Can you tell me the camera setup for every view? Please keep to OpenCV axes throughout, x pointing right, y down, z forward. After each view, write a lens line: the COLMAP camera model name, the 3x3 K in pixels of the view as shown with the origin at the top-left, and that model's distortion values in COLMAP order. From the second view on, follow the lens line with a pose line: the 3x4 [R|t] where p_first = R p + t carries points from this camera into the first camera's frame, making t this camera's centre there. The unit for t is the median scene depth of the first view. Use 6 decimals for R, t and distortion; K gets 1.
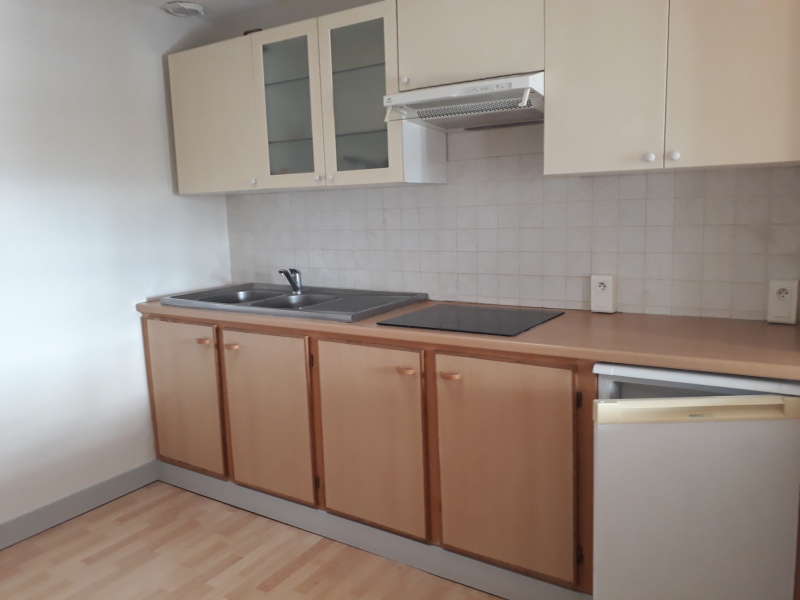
lens RADIAL K [[619.9, 0, 402.0], [0, 619.9, 297.1], [0, 0, 1]] dist [0.197577, 0.000215]
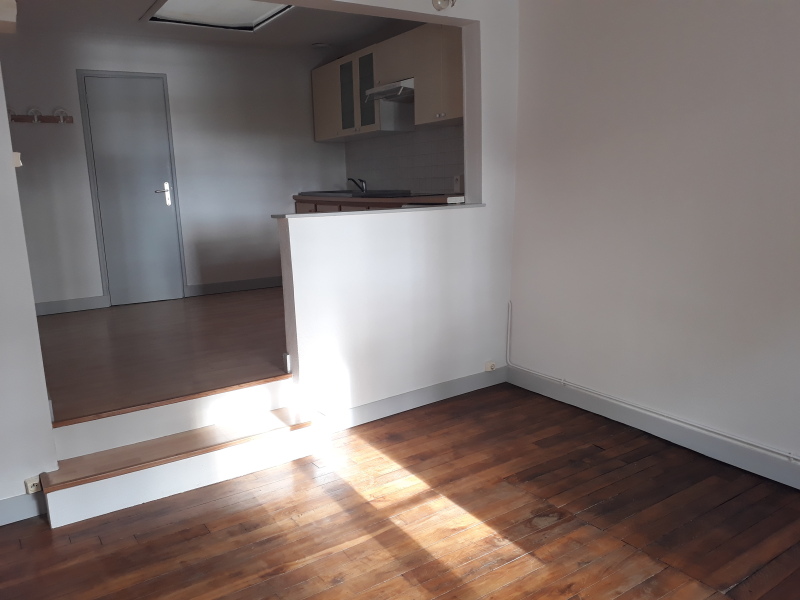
lens RADIAL K [[619.9, 0, 402.0], [0, 619.9, 297.1], [0, 0, 1]] dist [0.197577, 0.000215]
pose [[0.898559, 0.085058, -0.430531, 0.945861], [-0.058316, 0.995480, 0.074961, 0.193125], [0.434961, -0.042250, 0.899458, -0.819501]]
